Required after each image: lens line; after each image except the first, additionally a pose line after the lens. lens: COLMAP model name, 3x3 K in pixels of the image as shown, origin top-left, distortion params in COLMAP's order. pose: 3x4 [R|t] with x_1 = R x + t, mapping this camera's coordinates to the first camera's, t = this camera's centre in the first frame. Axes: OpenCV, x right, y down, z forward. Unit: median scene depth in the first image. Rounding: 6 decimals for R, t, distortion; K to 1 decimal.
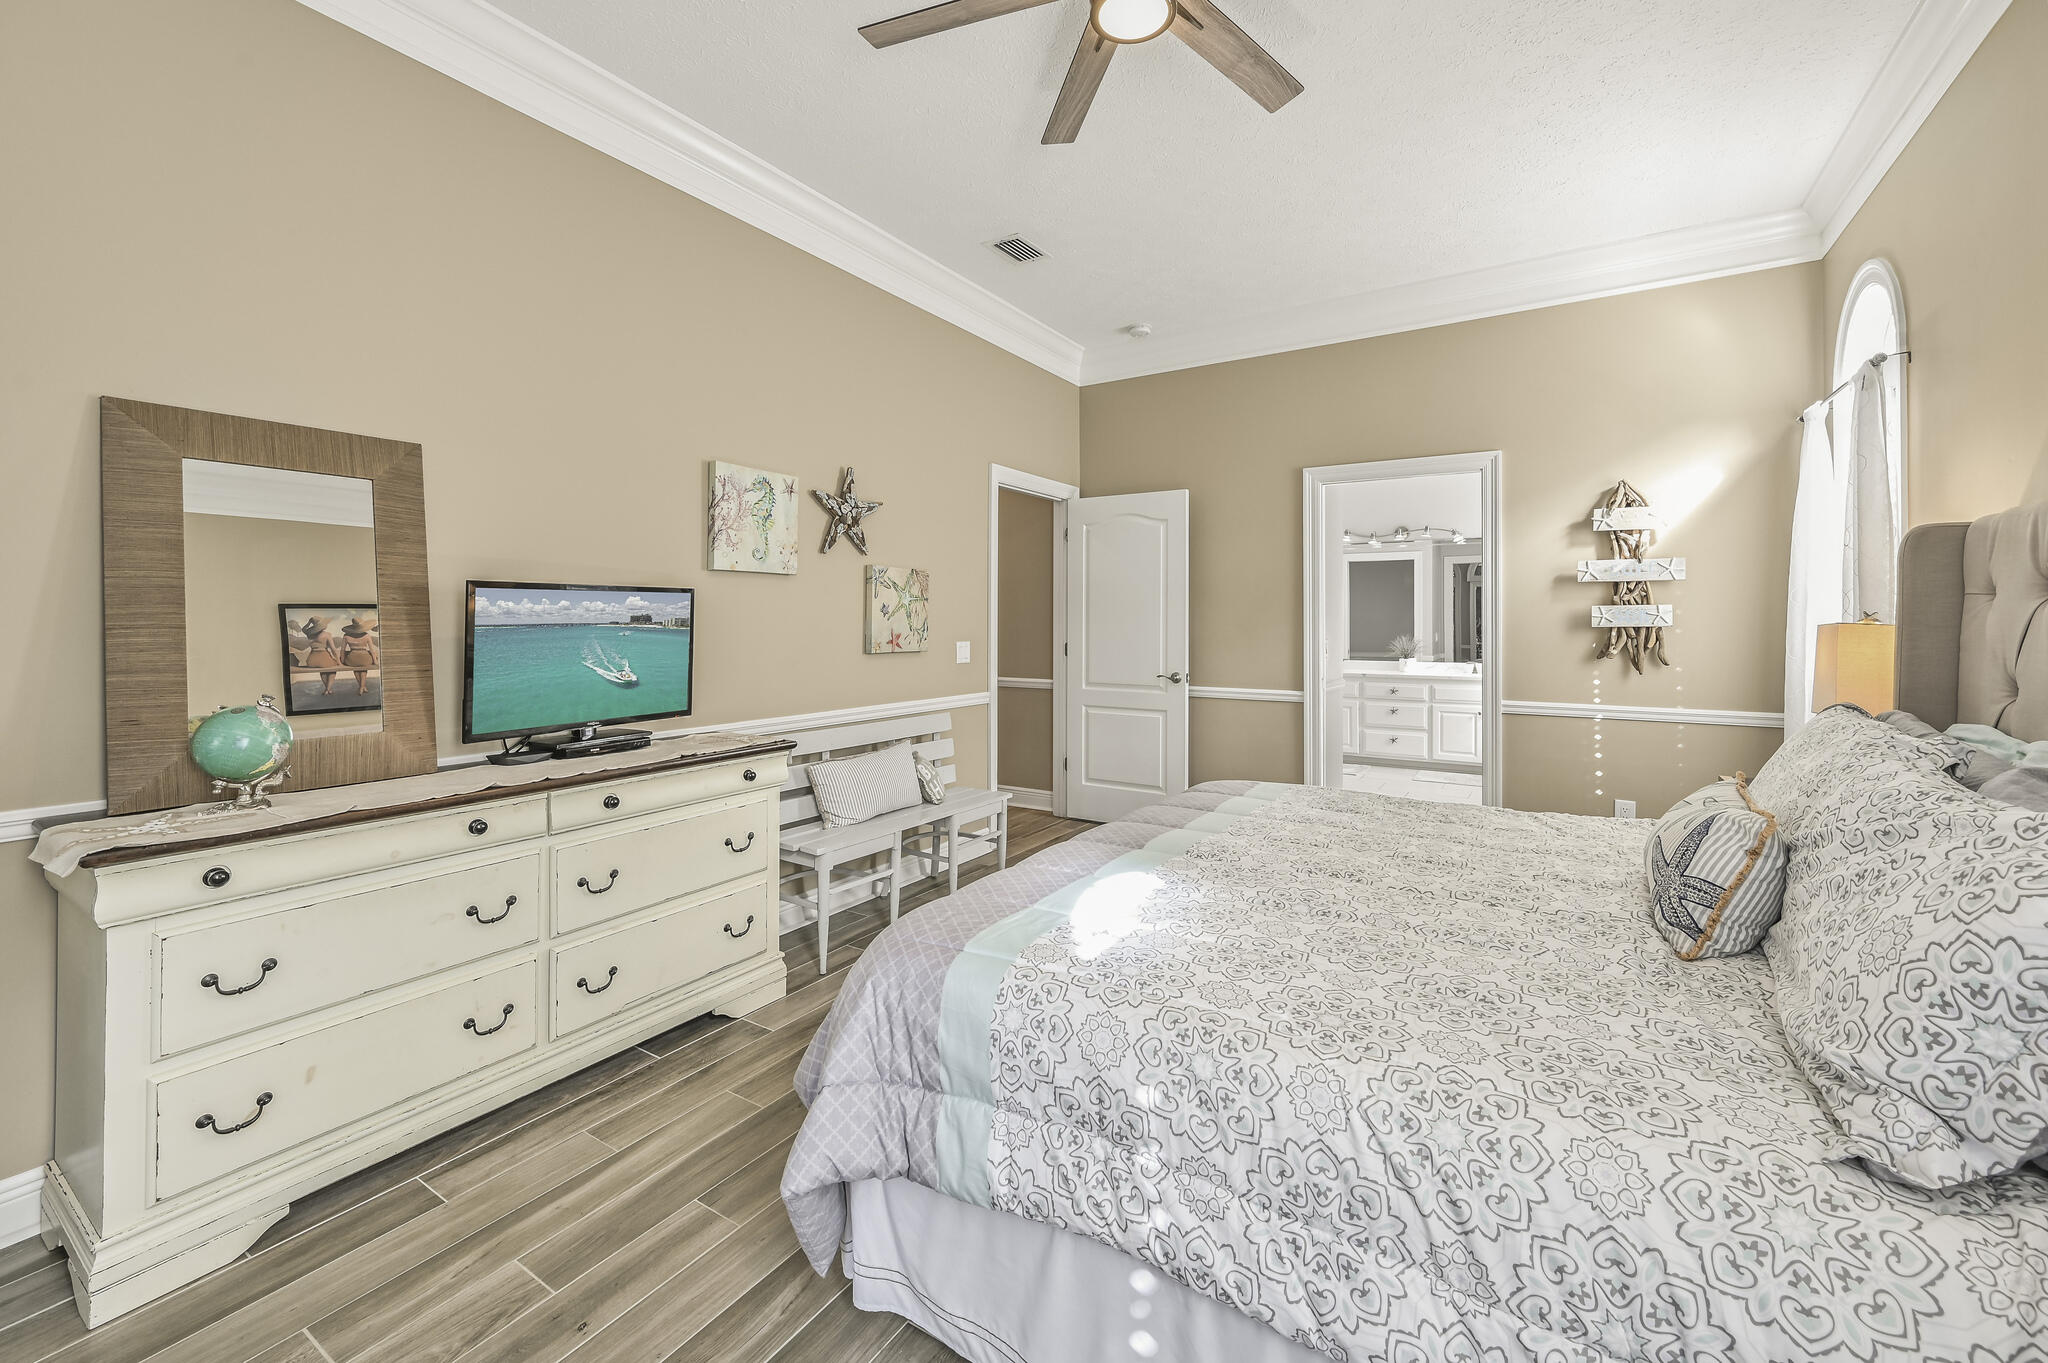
lens RADIAL K [[831.0, 0, 1023.5], [0, 831.0, 612.0], [0, 0, 1]] dist [-0.000502, 0.000016]
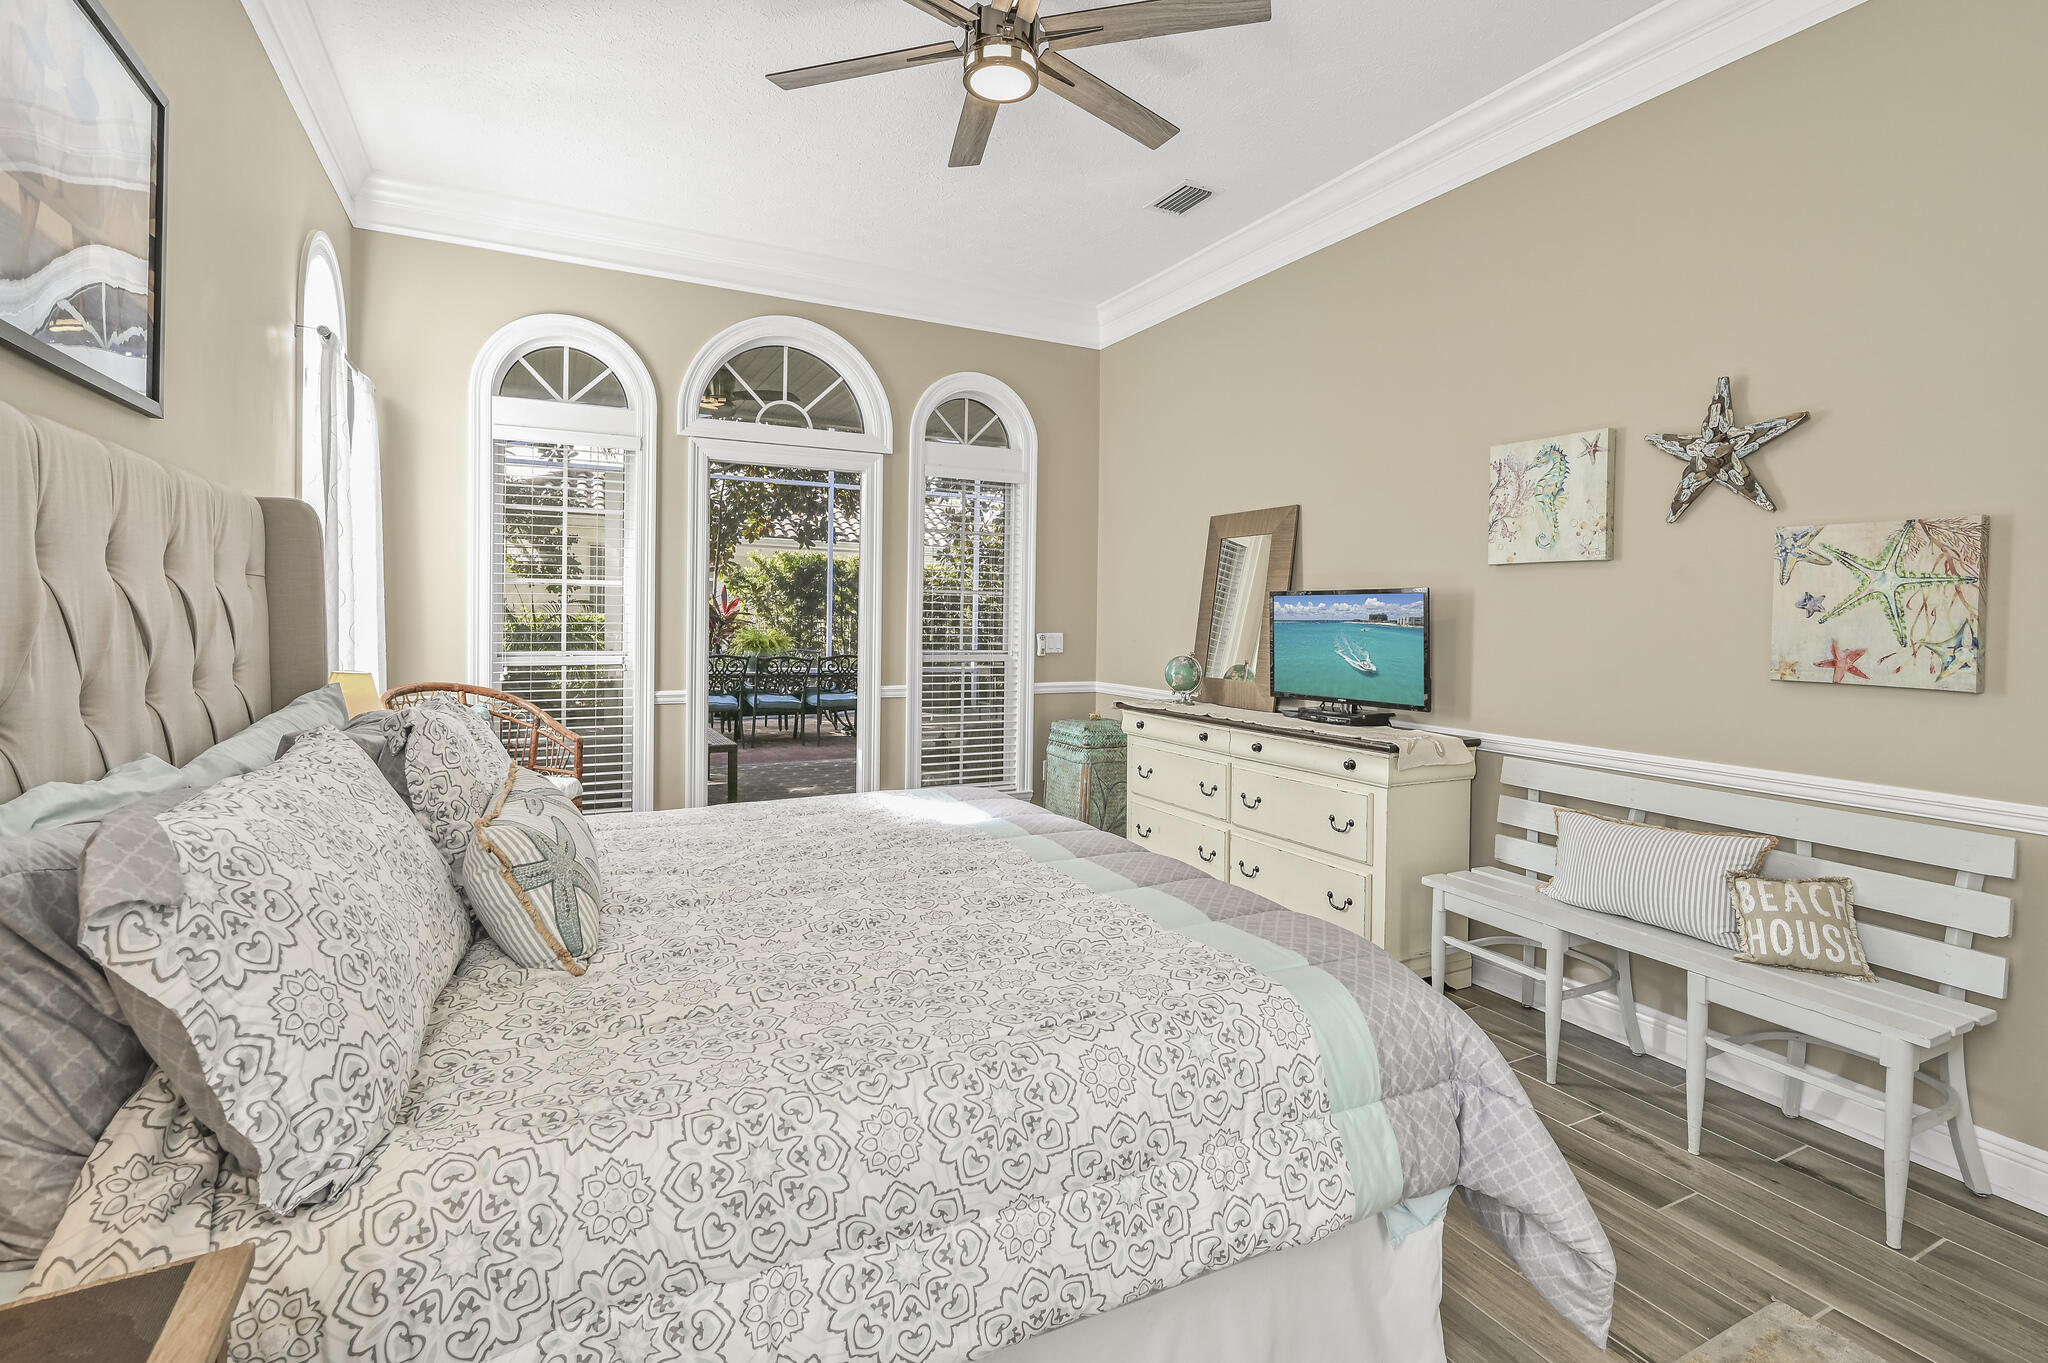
lens RADIAL K [[941.2, 0, 1022.4], [0, 941.2, 625.5], [0, 0, 1]] dist [0.000233, 0.000078]
pose [[-0.497232, 0.007189, -0.867588, 0.778742], [0.000929, 0.999970, 0.007754, 0.007559], [0.867617, 0.003049, -0.497224, 1.046520]]
